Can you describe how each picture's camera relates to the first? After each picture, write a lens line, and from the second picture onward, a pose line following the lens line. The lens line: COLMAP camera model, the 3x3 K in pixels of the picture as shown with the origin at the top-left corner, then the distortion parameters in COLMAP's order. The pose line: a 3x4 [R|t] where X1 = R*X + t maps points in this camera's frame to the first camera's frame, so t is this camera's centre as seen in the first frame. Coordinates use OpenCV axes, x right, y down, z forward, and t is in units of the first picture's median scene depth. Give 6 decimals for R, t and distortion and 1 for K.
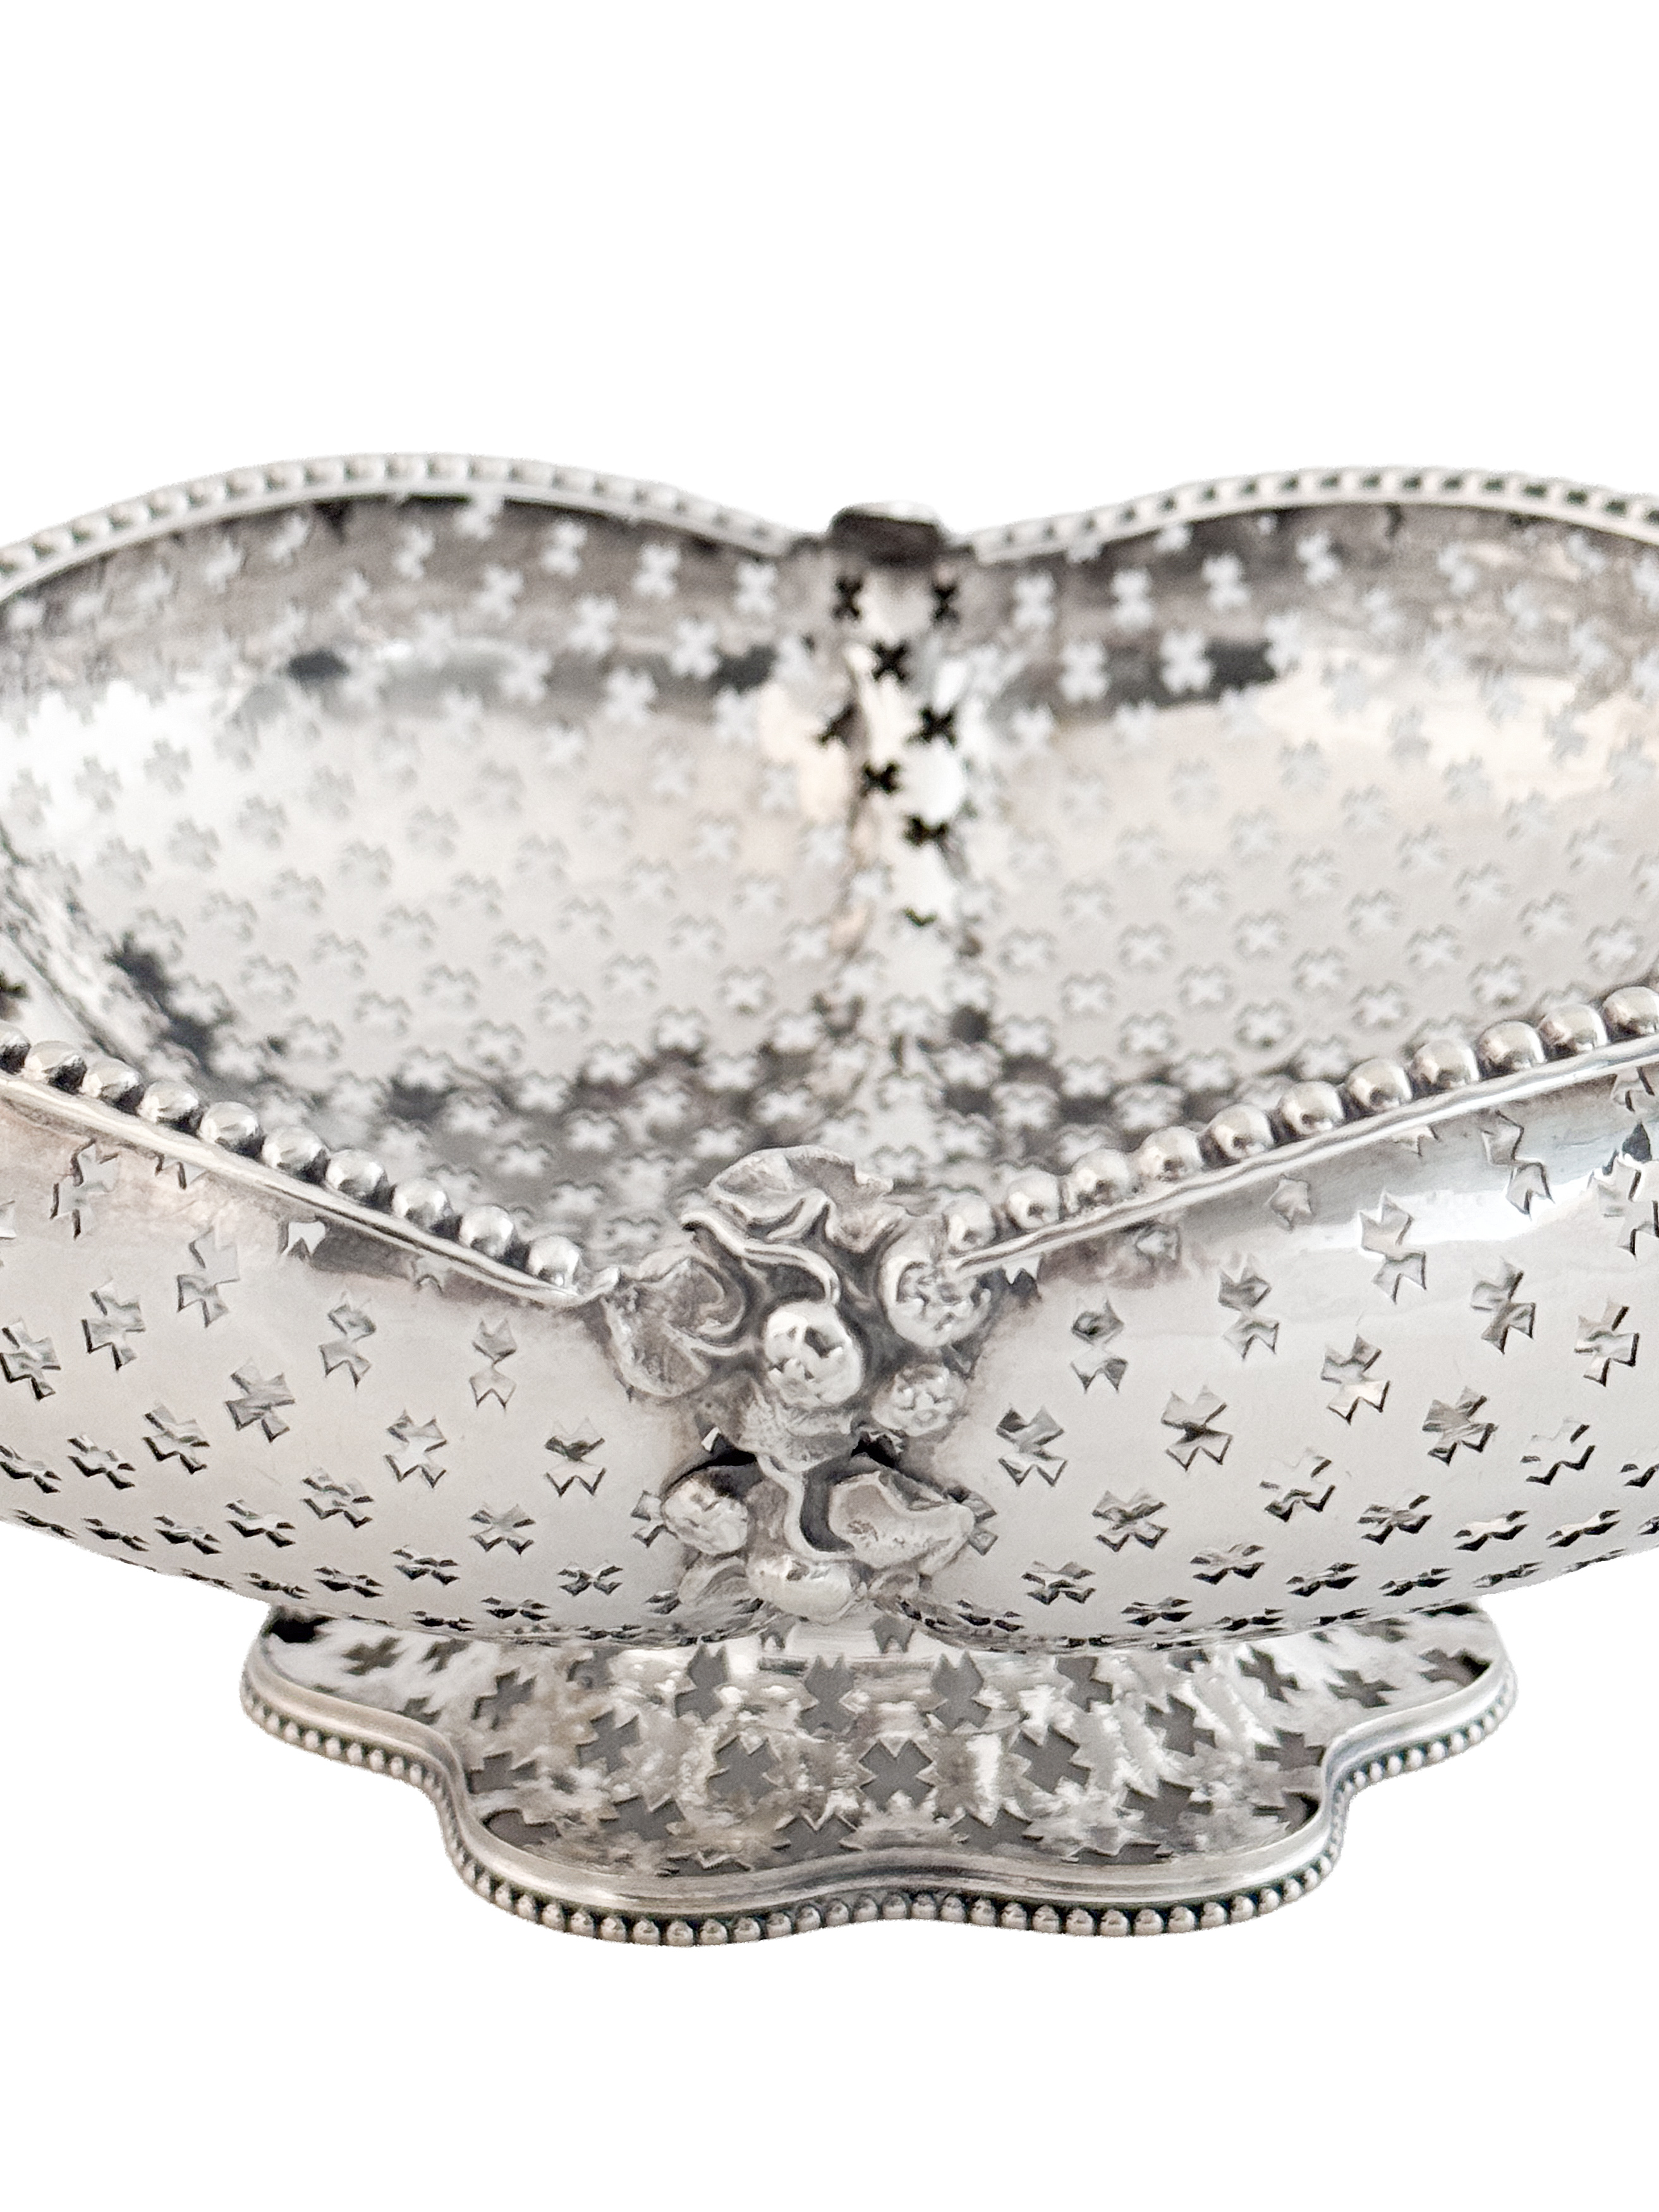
lens RADIAL K [[4976.3, 0, 819.4], [0, 4976.3, 1099.4], [0, 0, 1]] dist [0.067612, 0.000000]
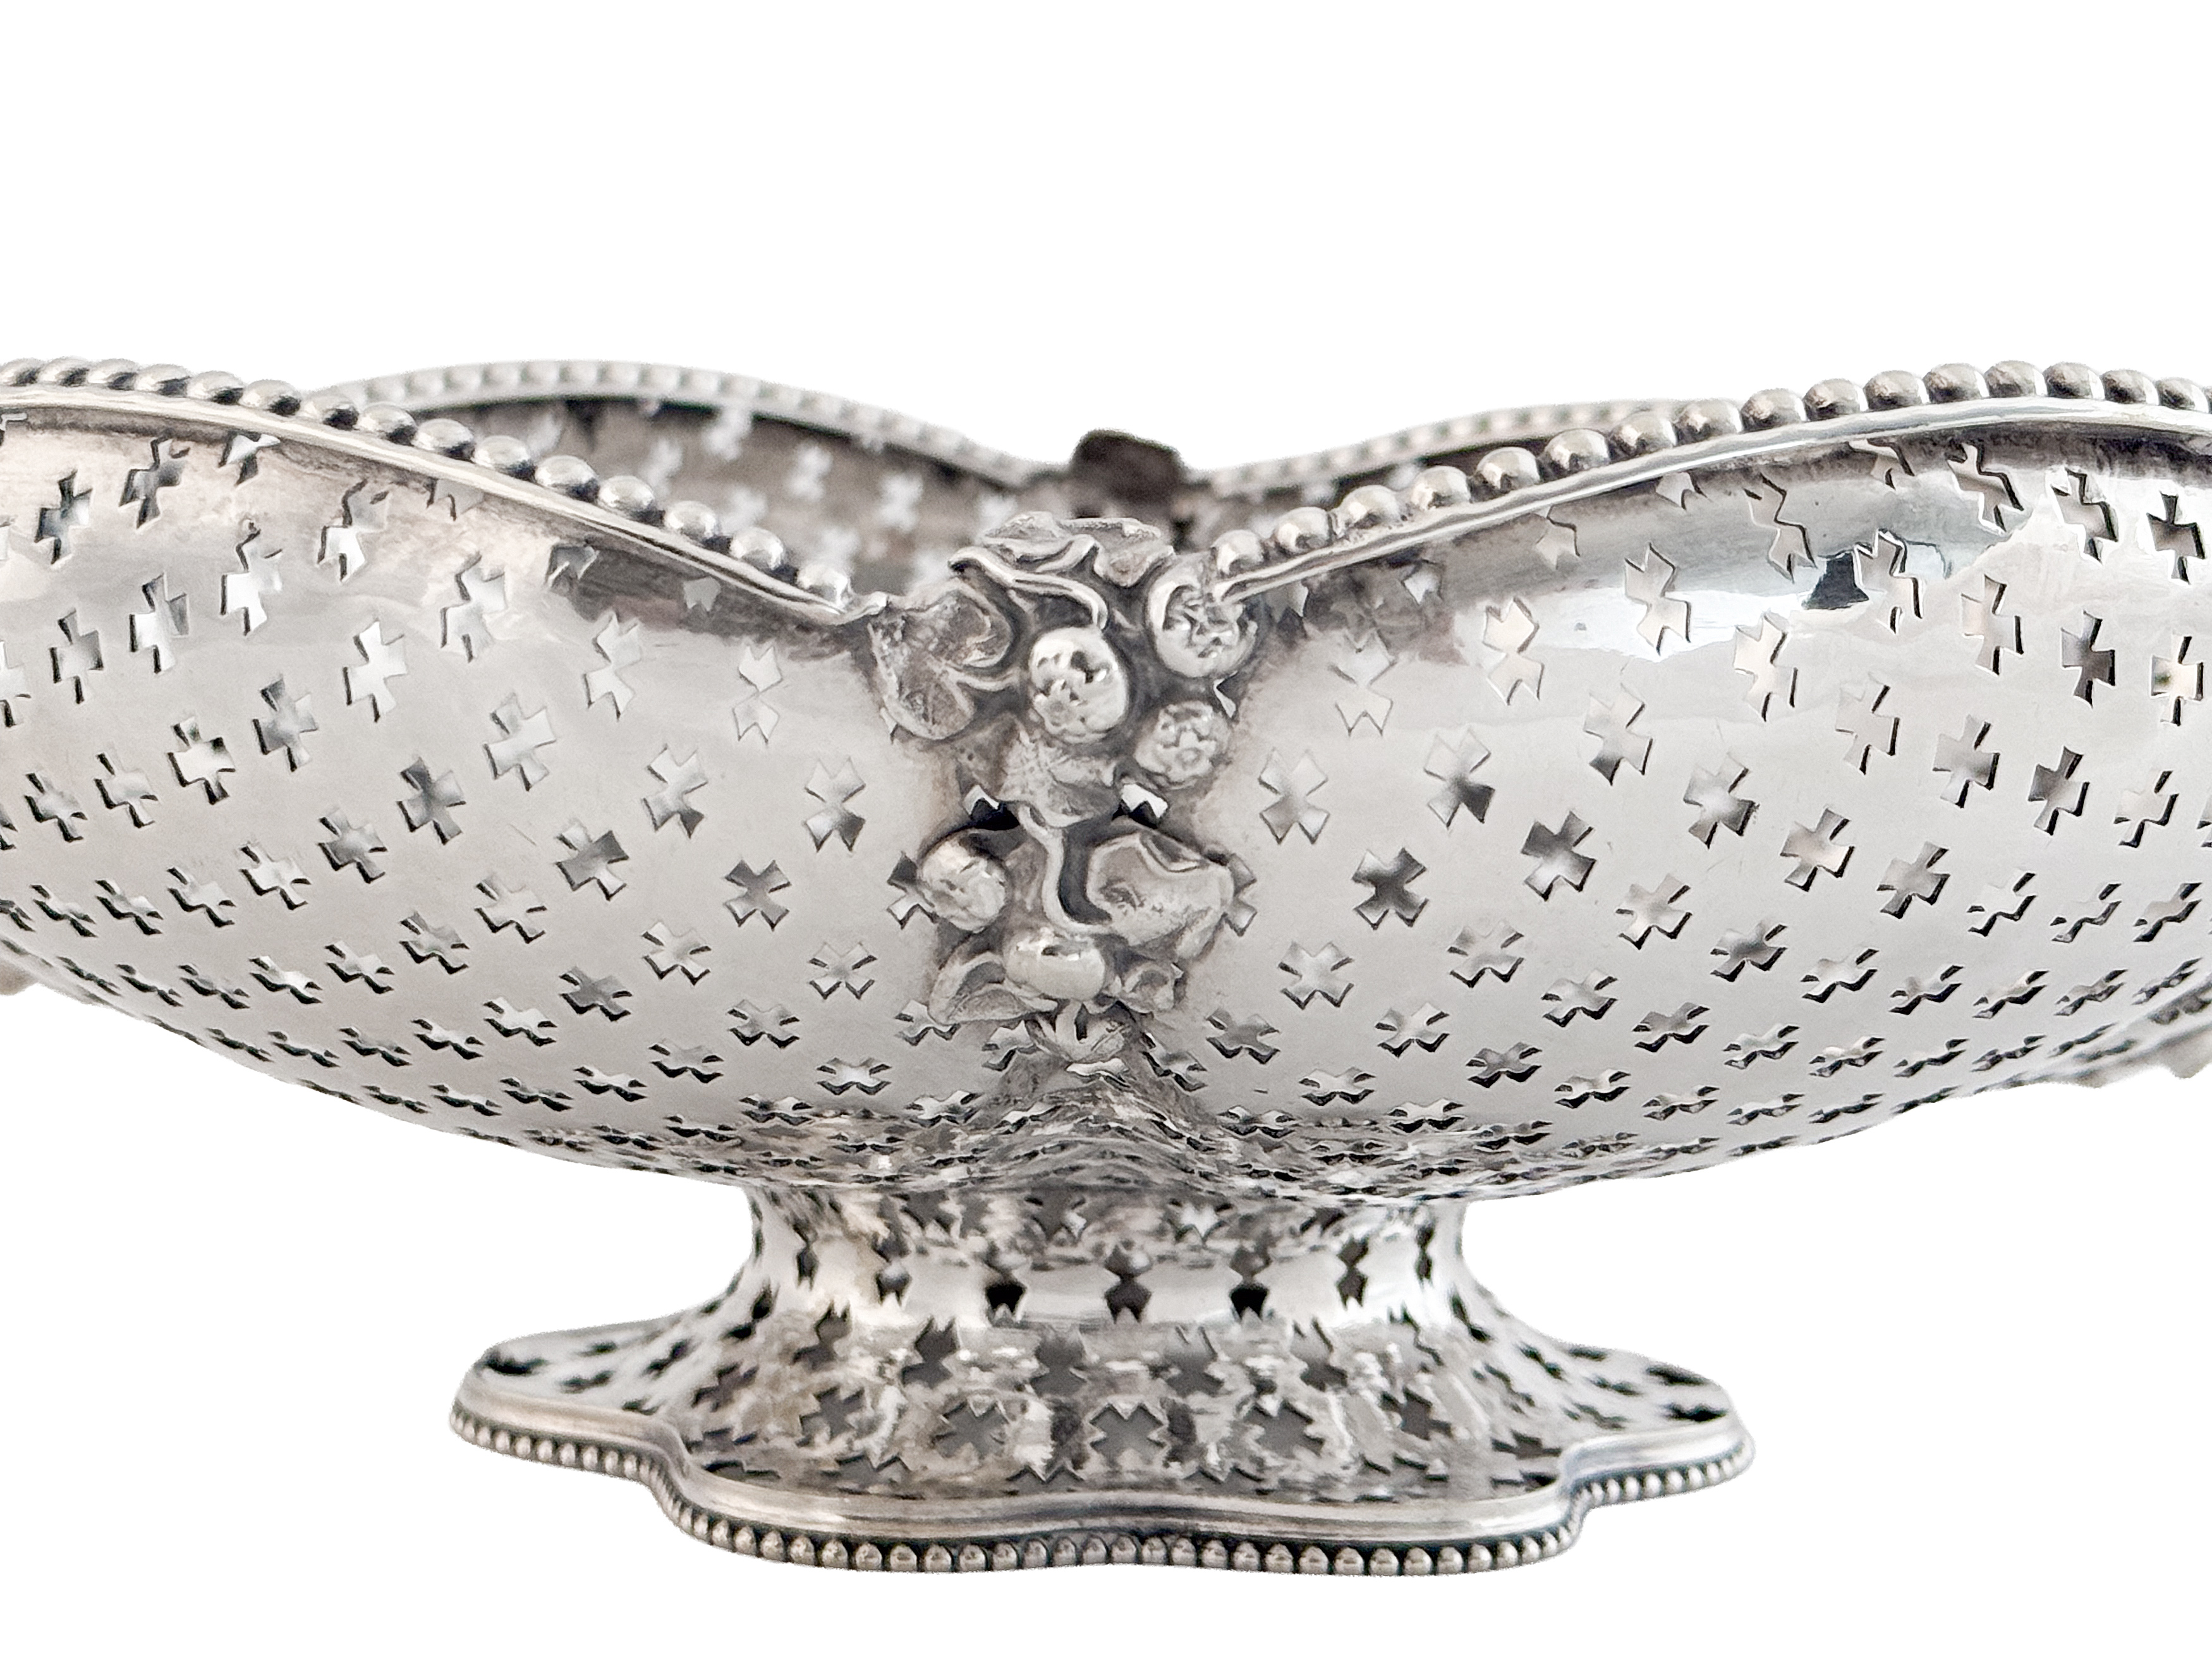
lens RADIAL K [[4976.3, 0, 1118.7], [0, 4976.3, 835.0], [0, 0, 1]] dist [0.067612, 0.000000]
pose [[0.999374, 0.028233, 0.021333, -0.010661], [-0.023808, 0.982460, -0.184947, 0.207147], [-0.026180, 0.184324, 0.982517, 0.018110]]
